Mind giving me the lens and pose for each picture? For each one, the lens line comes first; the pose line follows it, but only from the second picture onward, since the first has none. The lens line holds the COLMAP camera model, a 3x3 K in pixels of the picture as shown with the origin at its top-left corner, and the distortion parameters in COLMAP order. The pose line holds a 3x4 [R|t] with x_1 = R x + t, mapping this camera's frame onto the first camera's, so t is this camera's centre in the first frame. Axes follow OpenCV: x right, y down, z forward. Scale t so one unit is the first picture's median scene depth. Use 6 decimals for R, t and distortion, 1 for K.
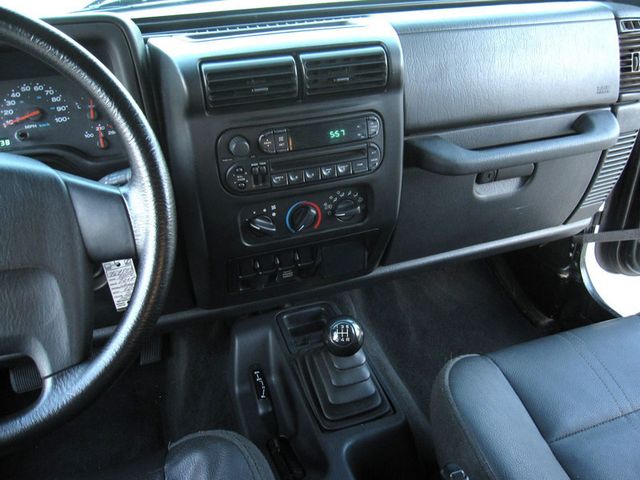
lens RADIAL K [[535.2, 0, 330.6], [0, 535.2, 238.3], [0, 0, 1]] dist [-0.064257, 0.018537]
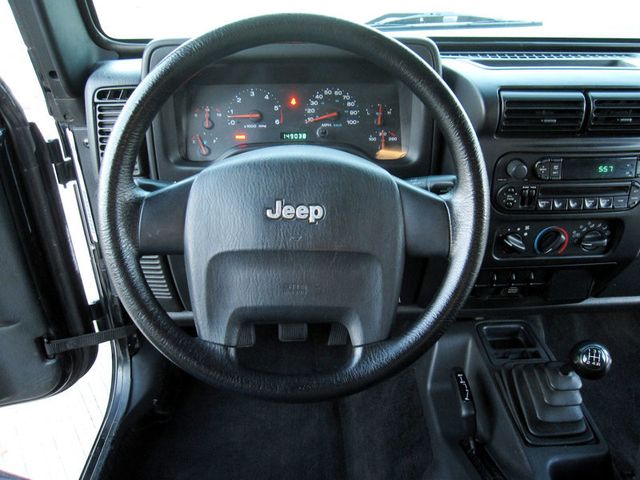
lens RADIAL K [[535.2, 0, 330.6], [0, 535.2, 238.3], [0, 0, 1]] dist [-0.064257, 0.018537]
pose [[0.960704, 0.162449, -0.225076, -0.252776], [-0.163666, 0.986425, 0.013367, 0.013626], [0.224192, 0.023996, 0.974249, -0.127959]]
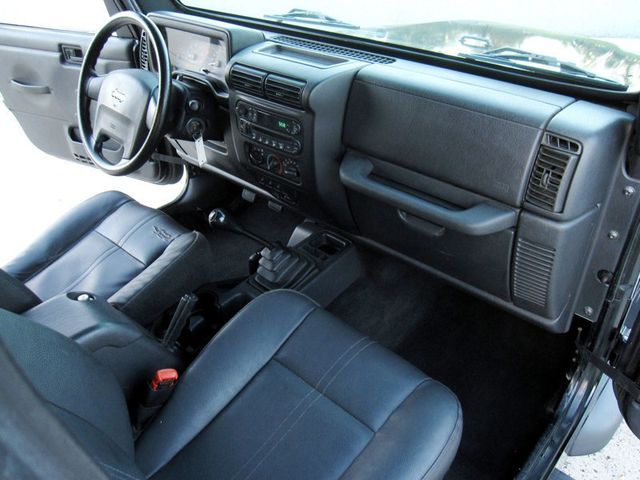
lens RADIAL K [[535.2, 0, 330.6], [0, 535.2, 238.3], [0, 0, 1]] dist [-0.064257, 0.018537]
pose [[0.497758, 0.519559, -0.694475, 1.459990], [-0.425045, 0.844100, 0.326851, -0.511630], [0.756025, 0.132490, 0.640994, 0.071500]]
